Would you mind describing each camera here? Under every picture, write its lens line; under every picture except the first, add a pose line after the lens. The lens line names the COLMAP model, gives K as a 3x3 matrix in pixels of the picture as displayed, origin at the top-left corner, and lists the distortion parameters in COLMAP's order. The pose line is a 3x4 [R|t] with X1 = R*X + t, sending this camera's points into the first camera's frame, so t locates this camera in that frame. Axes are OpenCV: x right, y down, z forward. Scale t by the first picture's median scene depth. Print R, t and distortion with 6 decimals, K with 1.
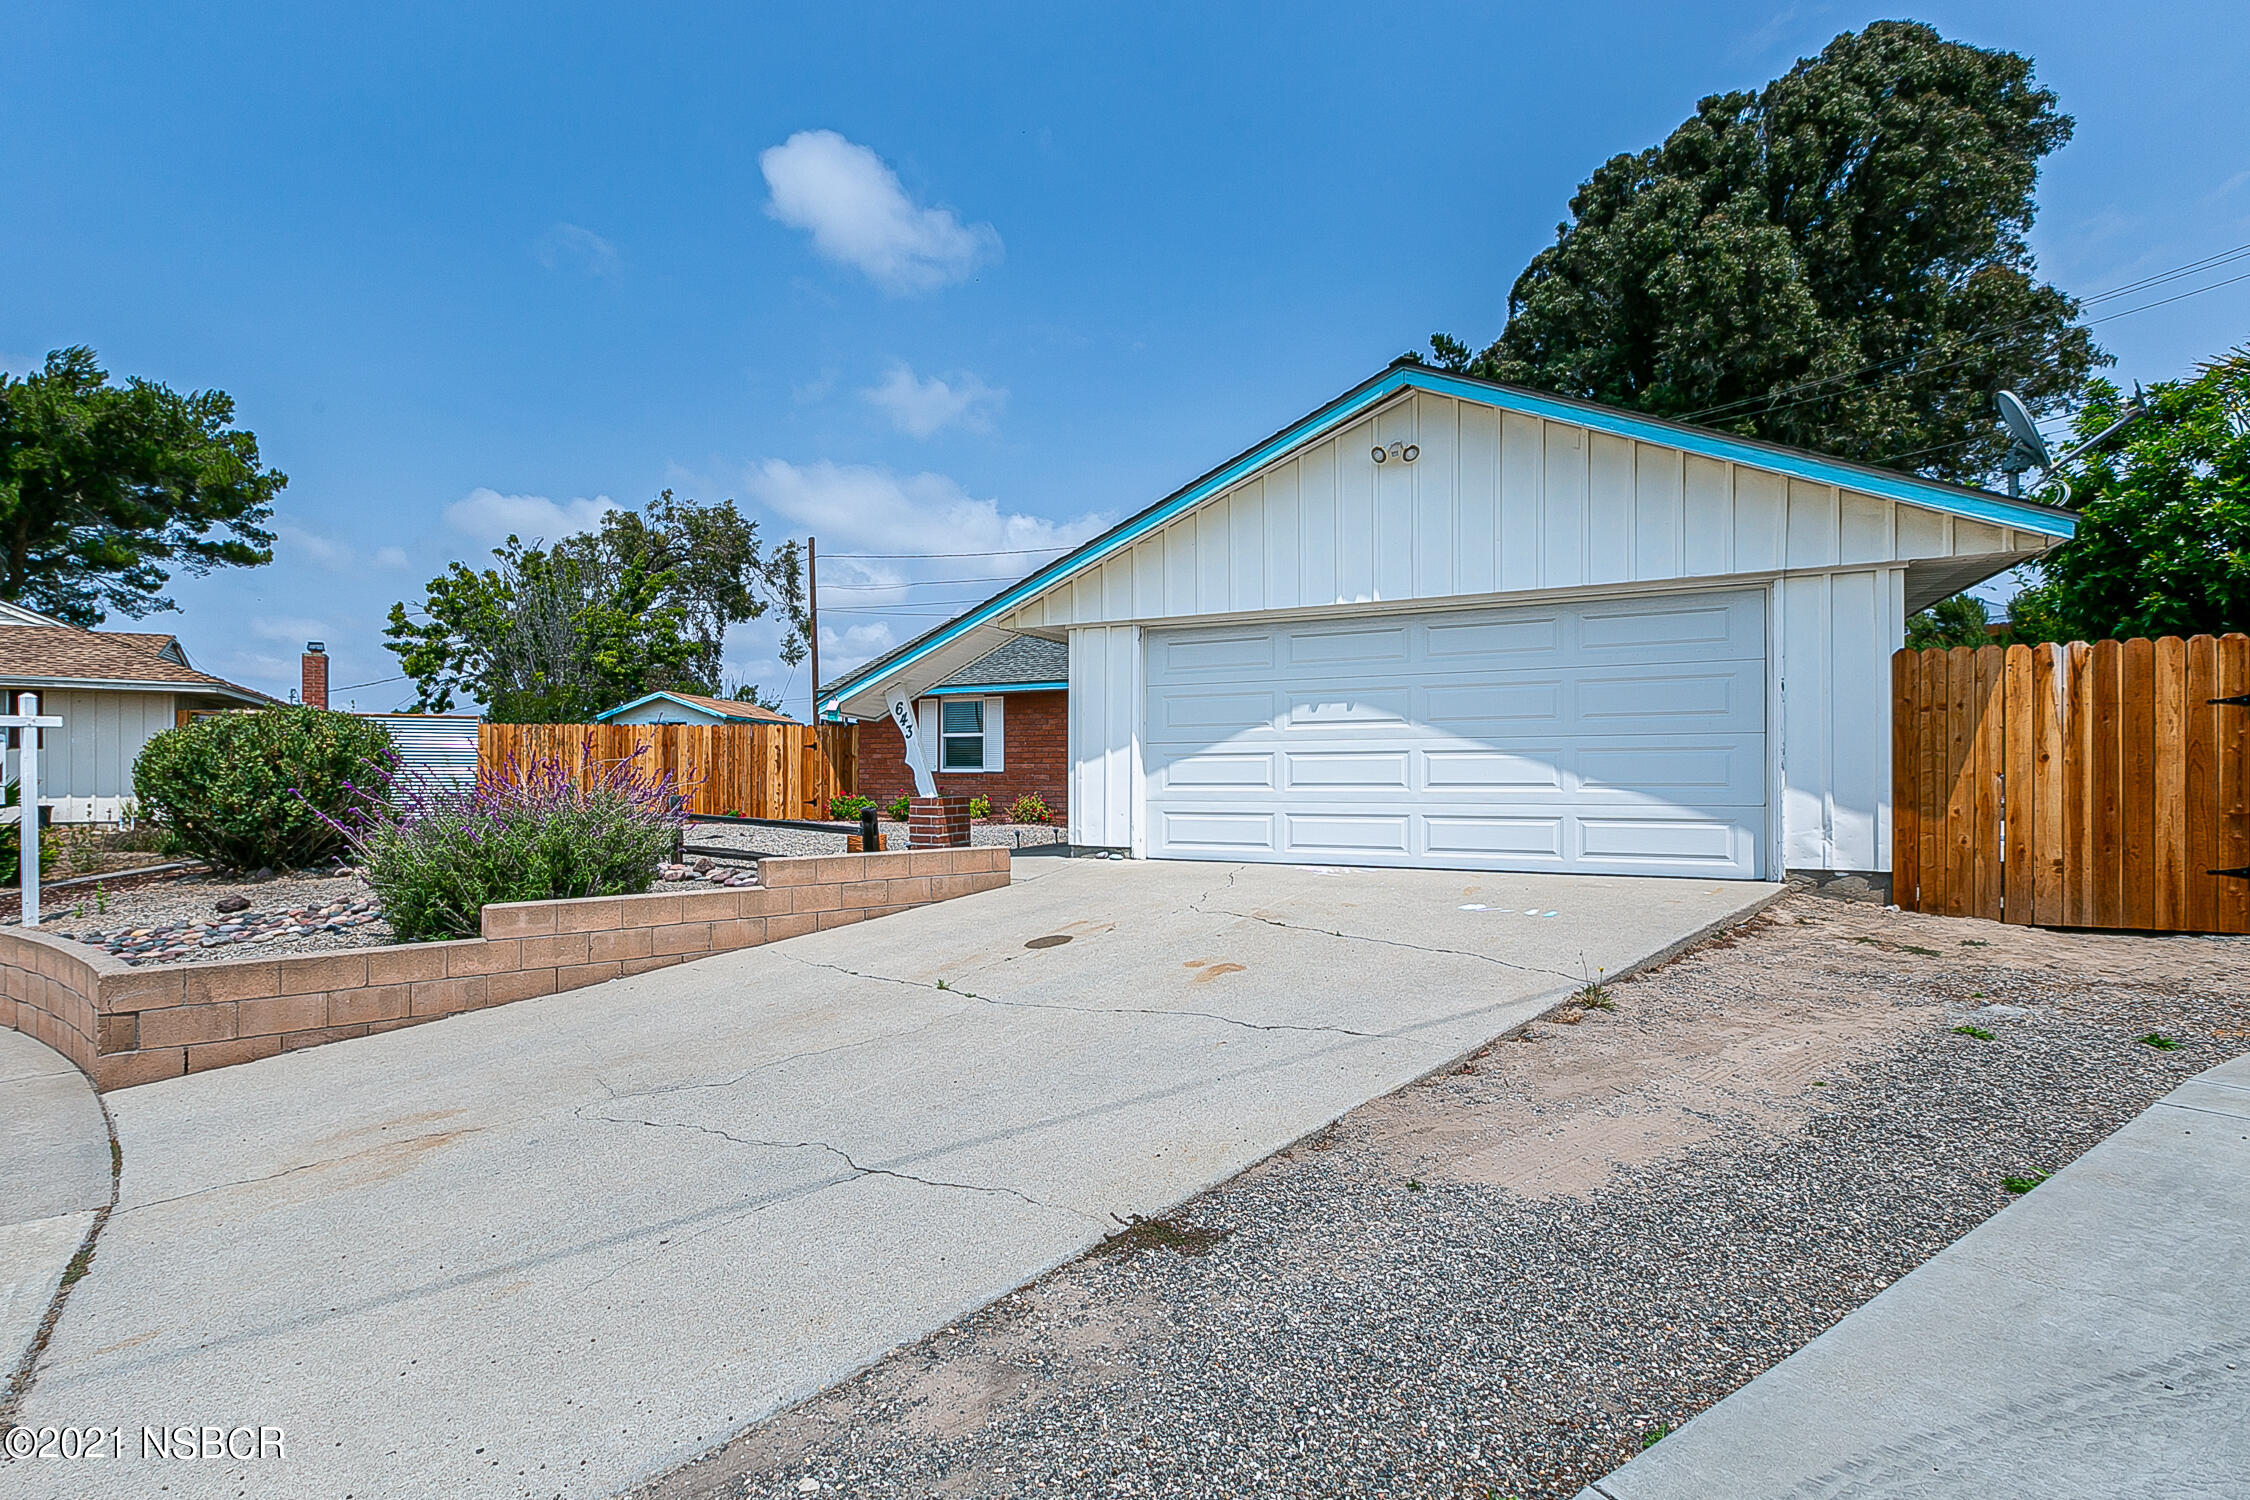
lens RADIAL K [[1010.1, 0, 1061.2], [0, 1010.1, 780.8], [0, 0, 1]] dist [-0.004645, 0.000003]
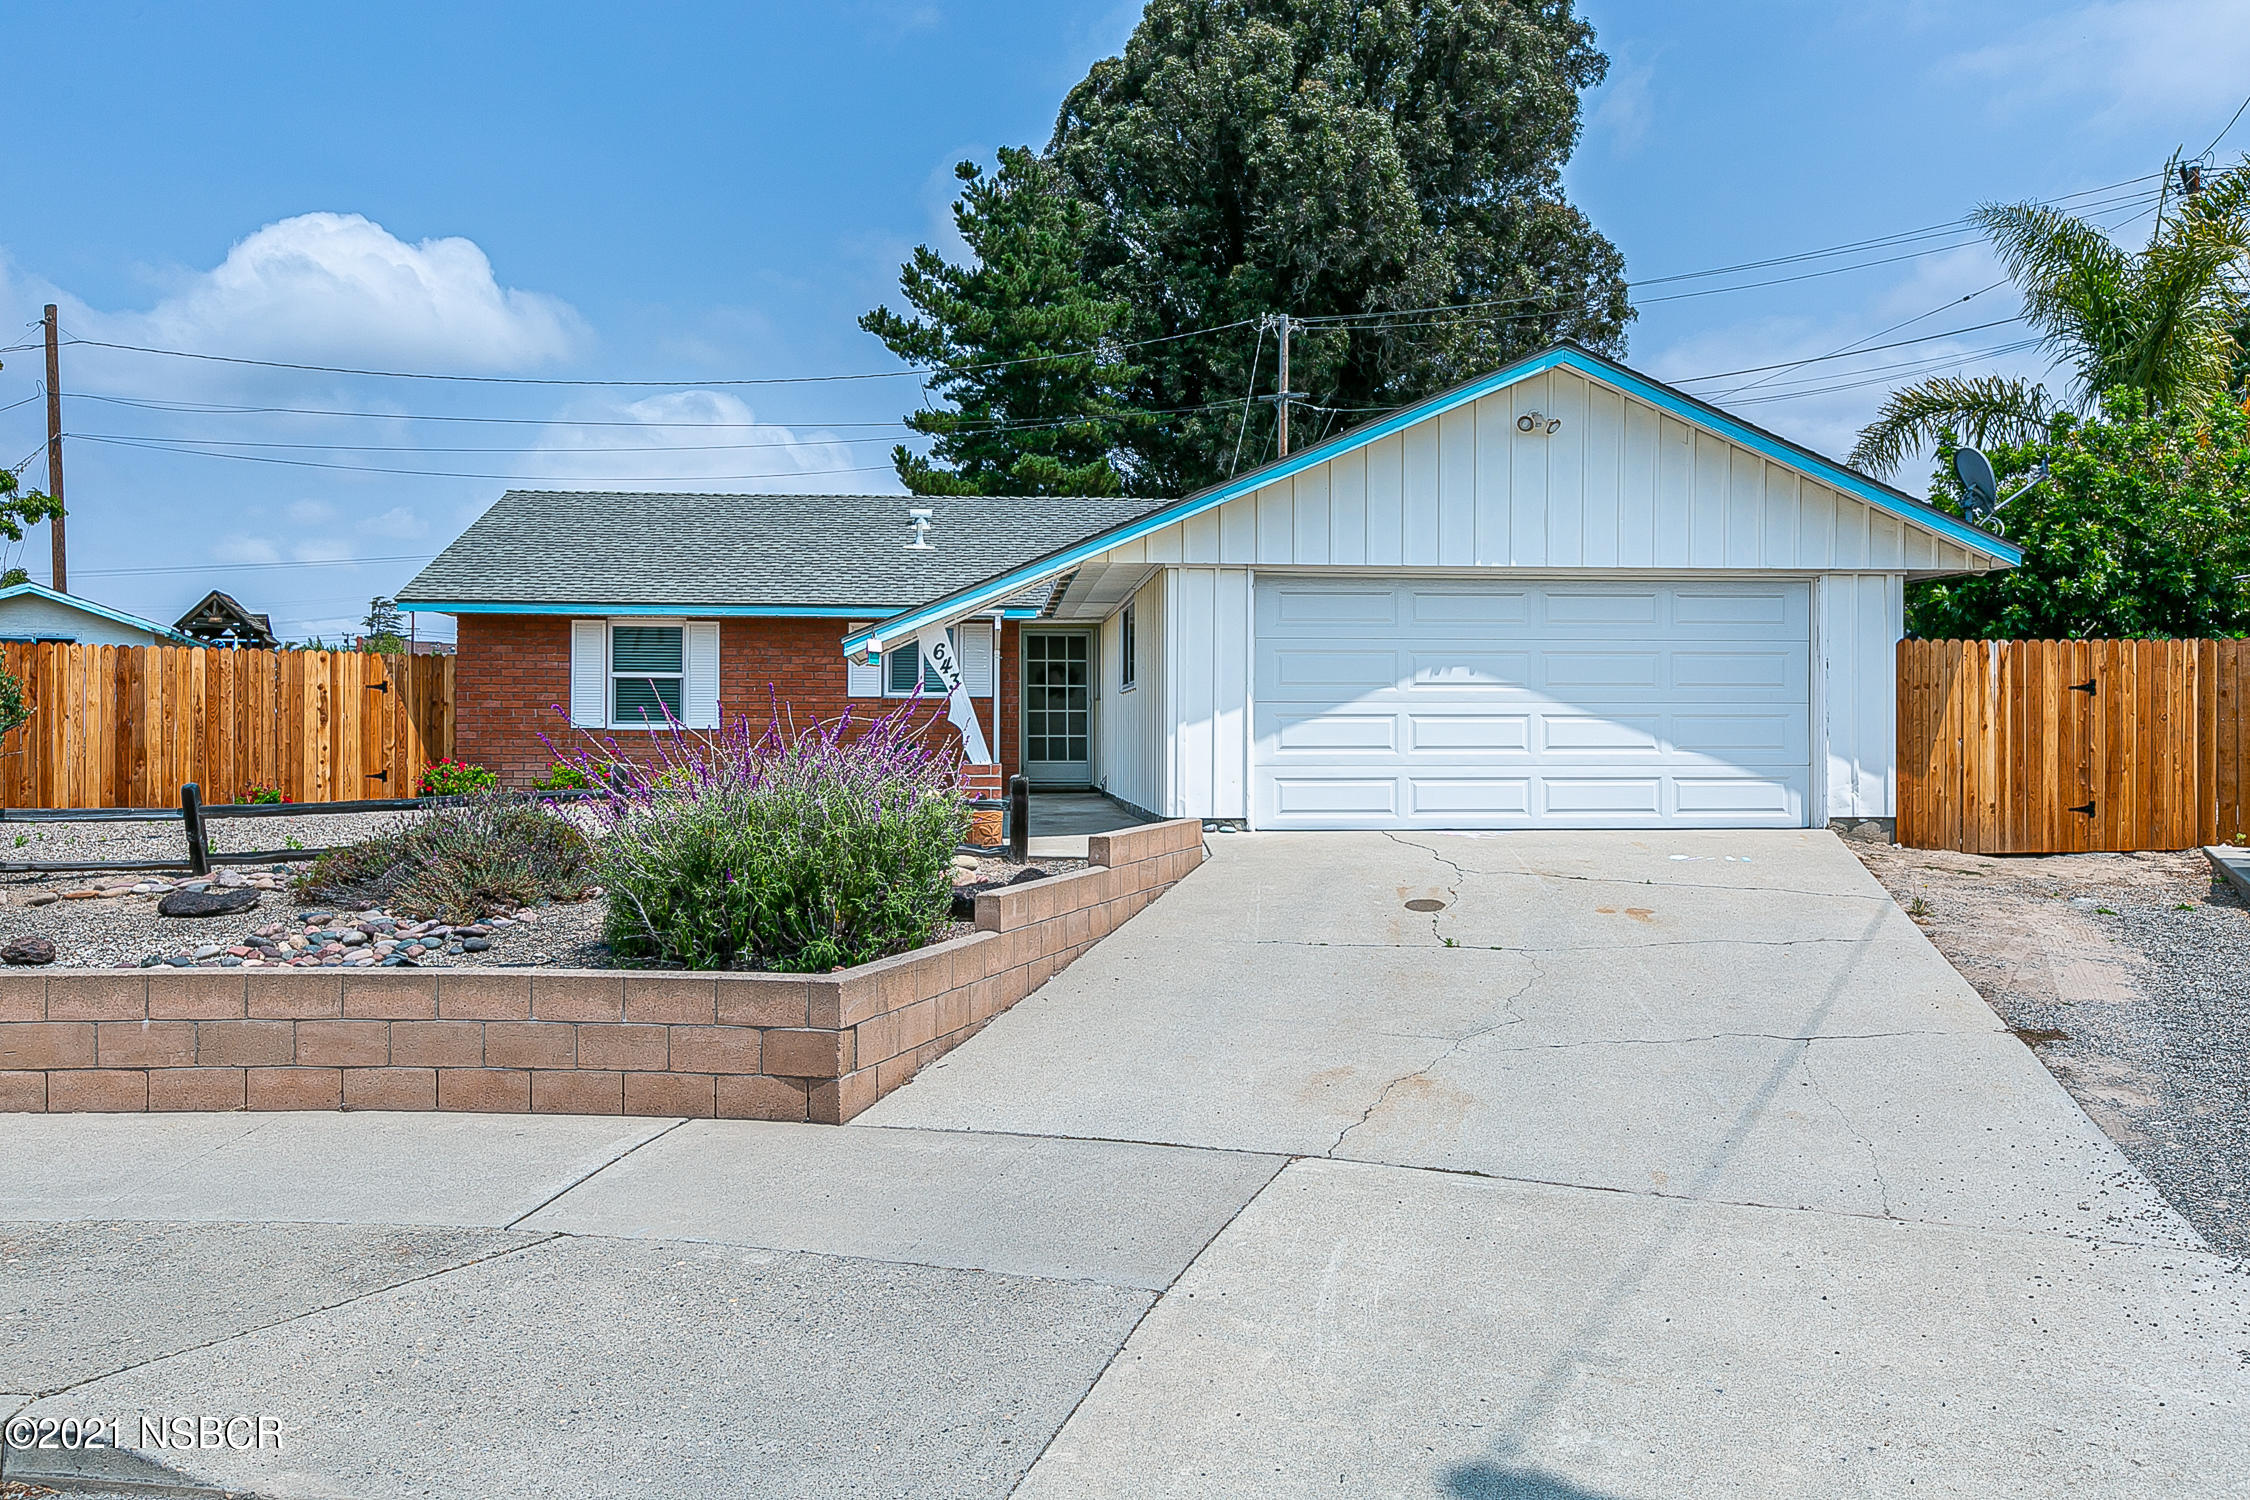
lens RADIAL K [[1509.9, 0, 1101.9], [0, 1509.9, 757.7], [0, 0, 1]] dist [0.010239, -0.010094]
pose [[0.860917, -0.005393, 0.508717, -0.360877], [-0.000909, 0.999926, 0.012138, -0.001927], [-0.508745, -0.010913, 0.860848, -0.043156]]
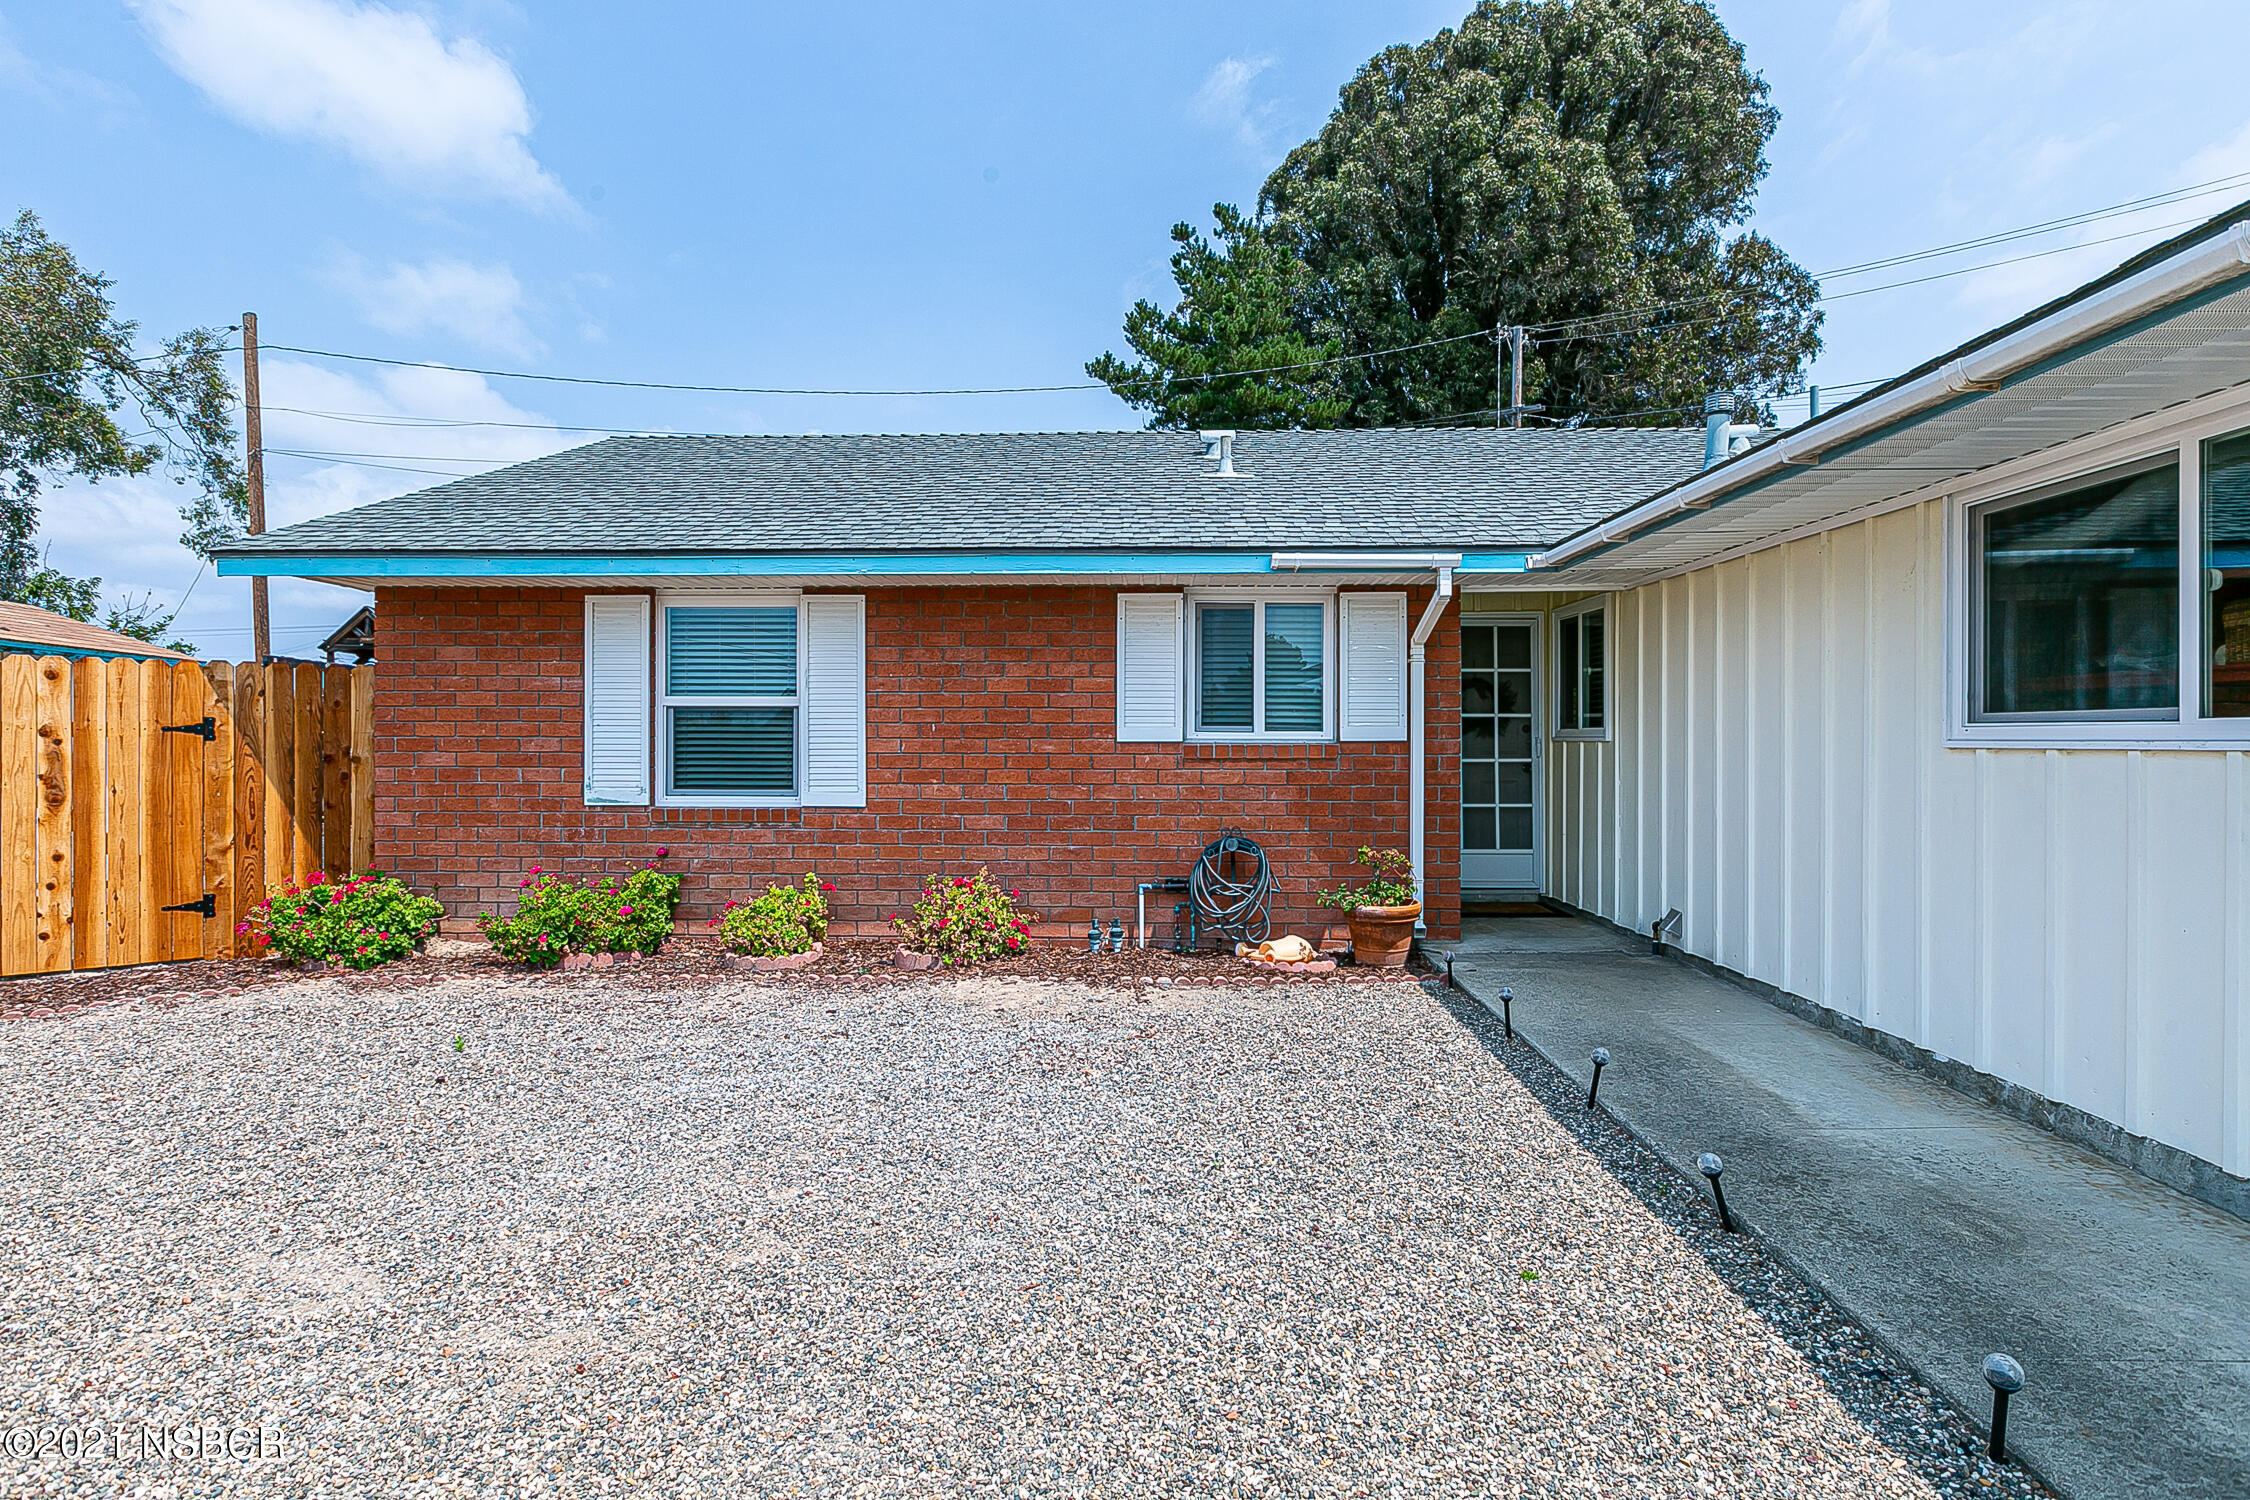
lens RADIAL K [[1082.7, 0, 1139.4], [0, 1082.7, 736.8], [0, 0, 1]] dist [-0.003729, -0.000150]
pose [[0.907014, 0.000568, 0.421101, -0.129549], [0.001862, 0.999984, -0.005360, -0.031262], [-0.421097, 0.005646, 0.906998, 0.607968]]
